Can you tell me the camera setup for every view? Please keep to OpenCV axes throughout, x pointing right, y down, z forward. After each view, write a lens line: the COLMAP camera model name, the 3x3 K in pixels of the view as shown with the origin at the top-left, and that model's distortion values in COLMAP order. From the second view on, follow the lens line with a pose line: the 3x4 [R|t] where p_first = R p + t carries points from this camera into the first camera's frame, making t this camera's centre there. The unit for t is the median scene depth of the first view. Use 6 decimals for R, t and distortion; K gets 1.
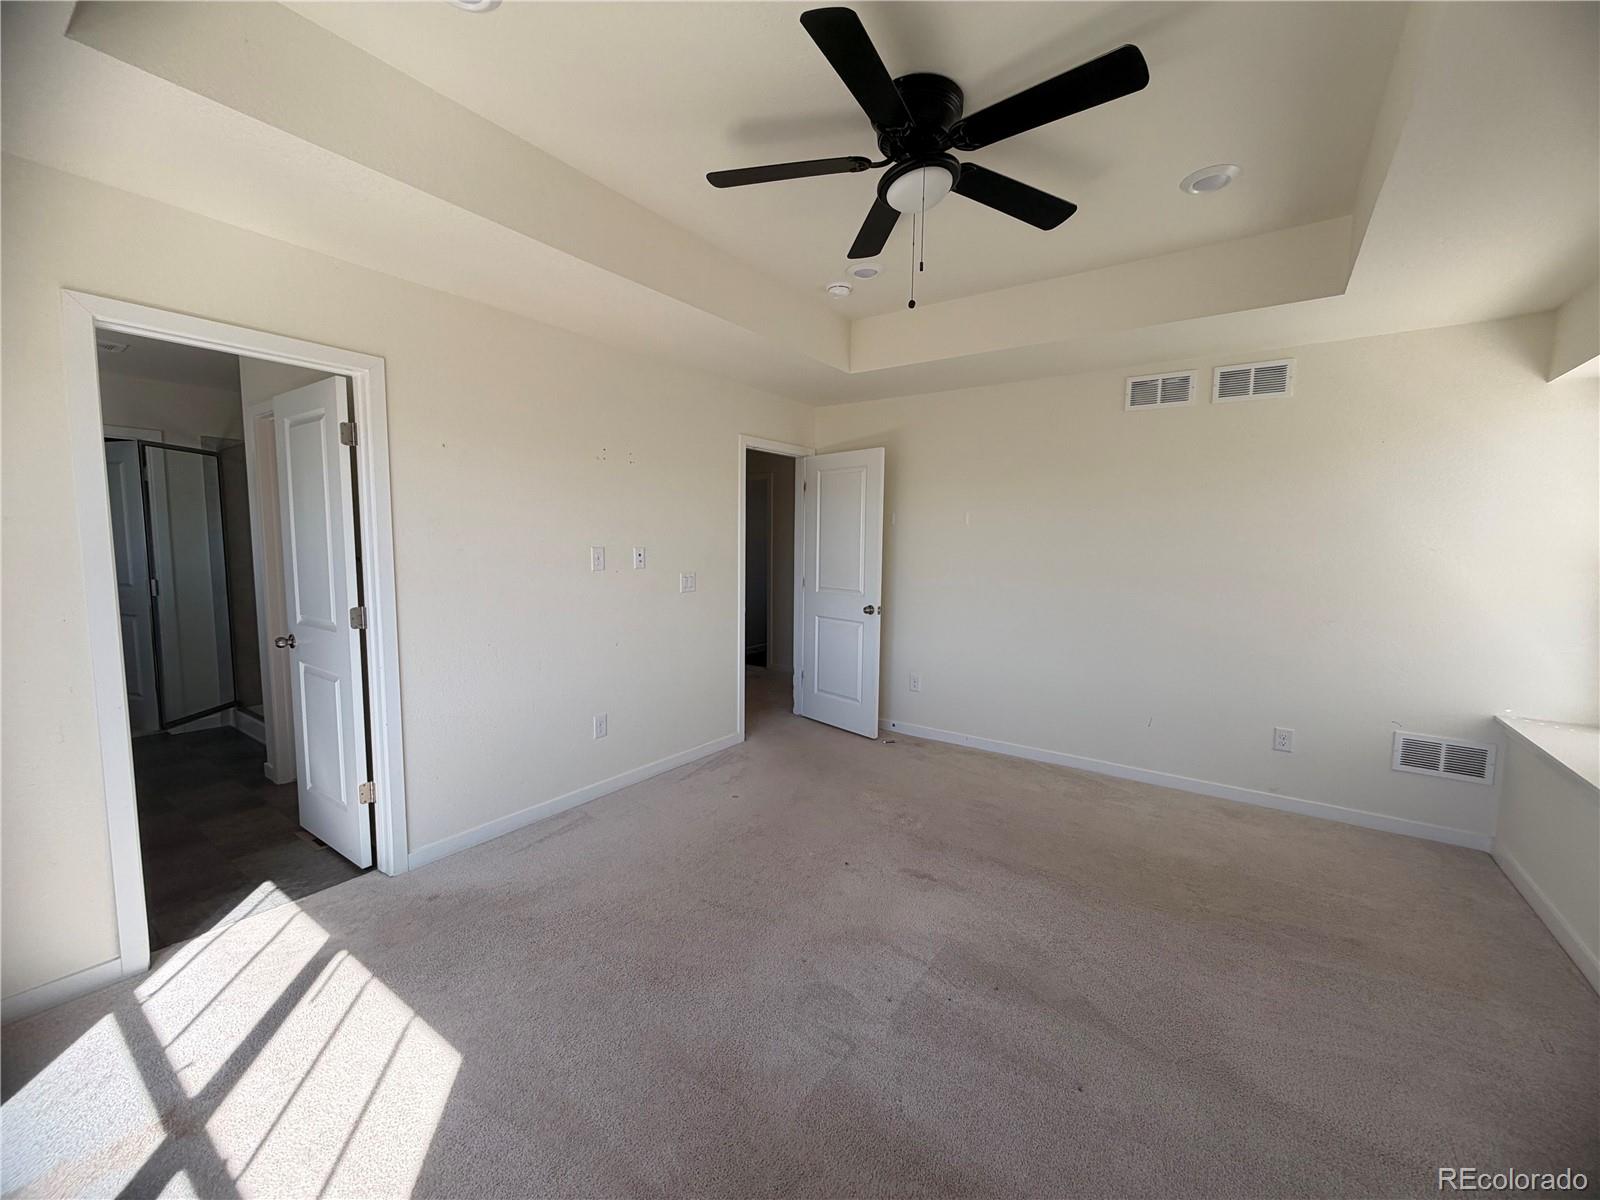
lens RADIAL K [[636.2, 0, 800.0], [0, 636.2, 600.0], [0, 0, 1]] dist [0.000183, -0.000013]
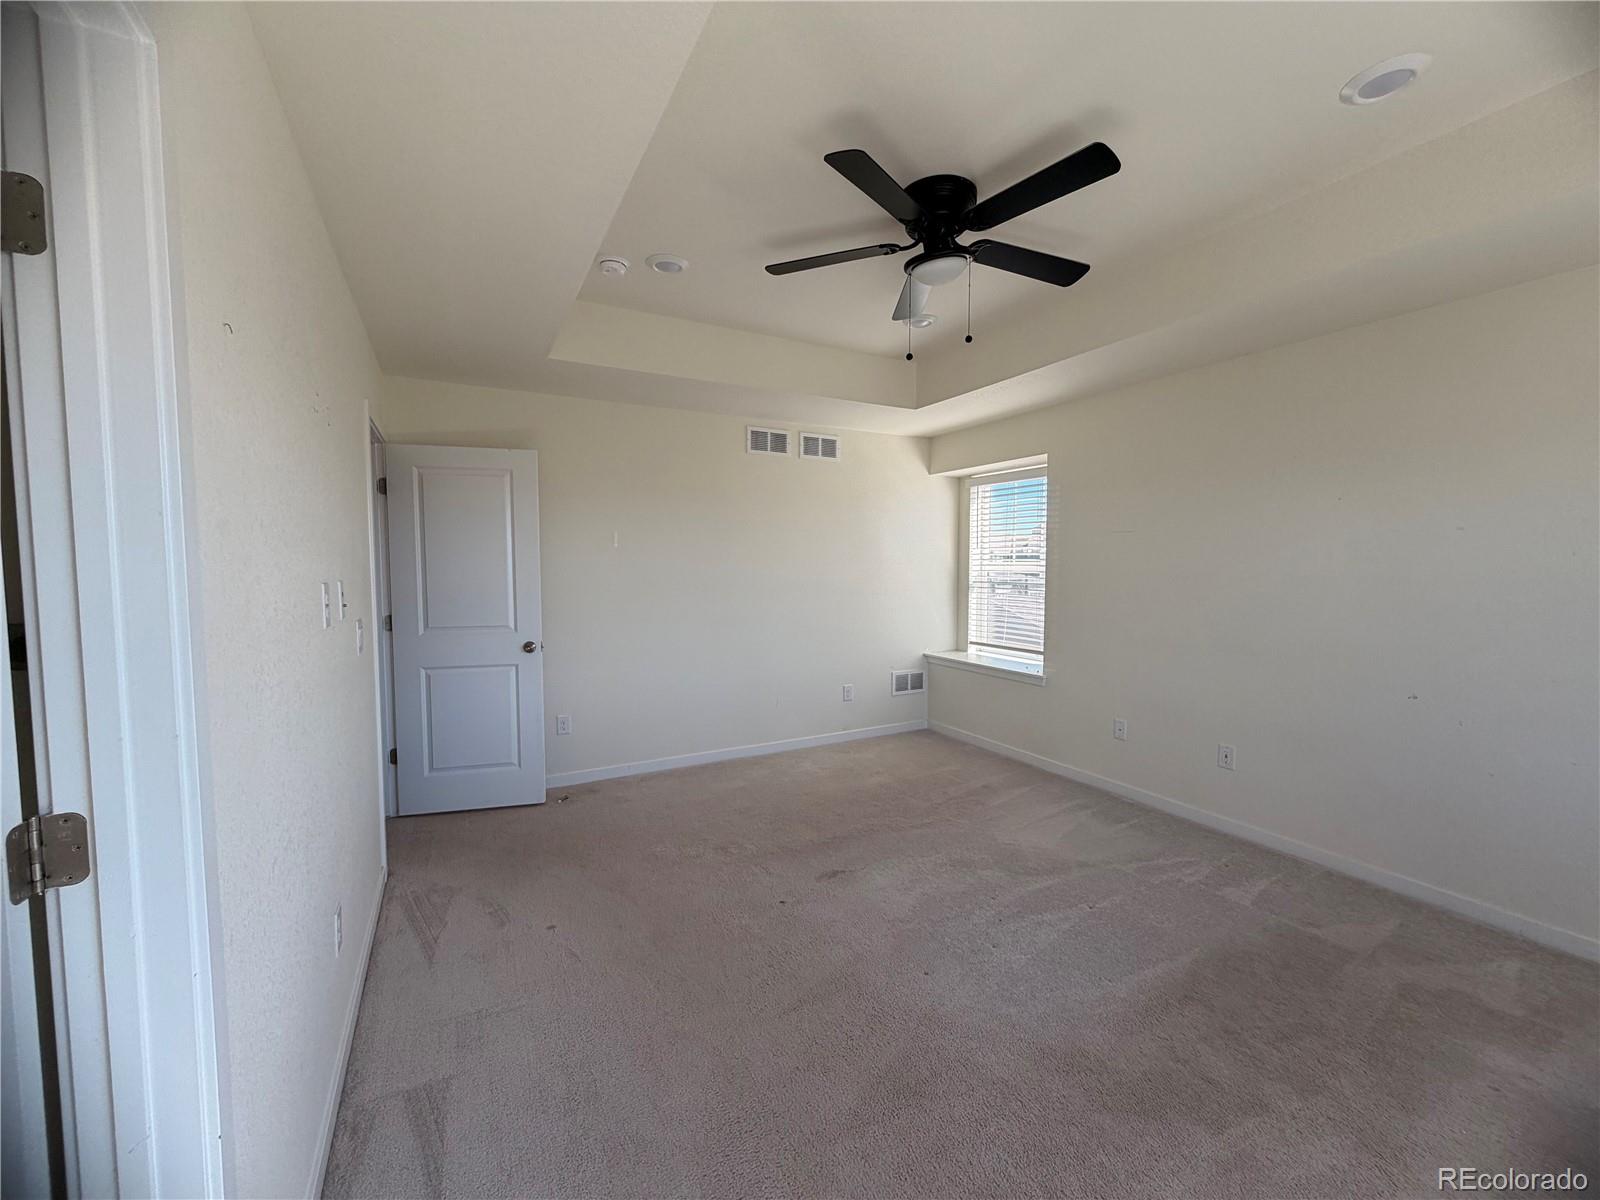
lens RADIAL K [[636.2, 0, 800.0], [0, 636.2, 600.0], [0, 0, 1]] dist [0.000183, -0.000013]
pose [[0.444268, -0.067391, 0.893356, -0.590591], [0.088413, 0.995597, 0.031135, -0.050858], [-0.891521, 0.065152, 0.448270, 0.418009]]
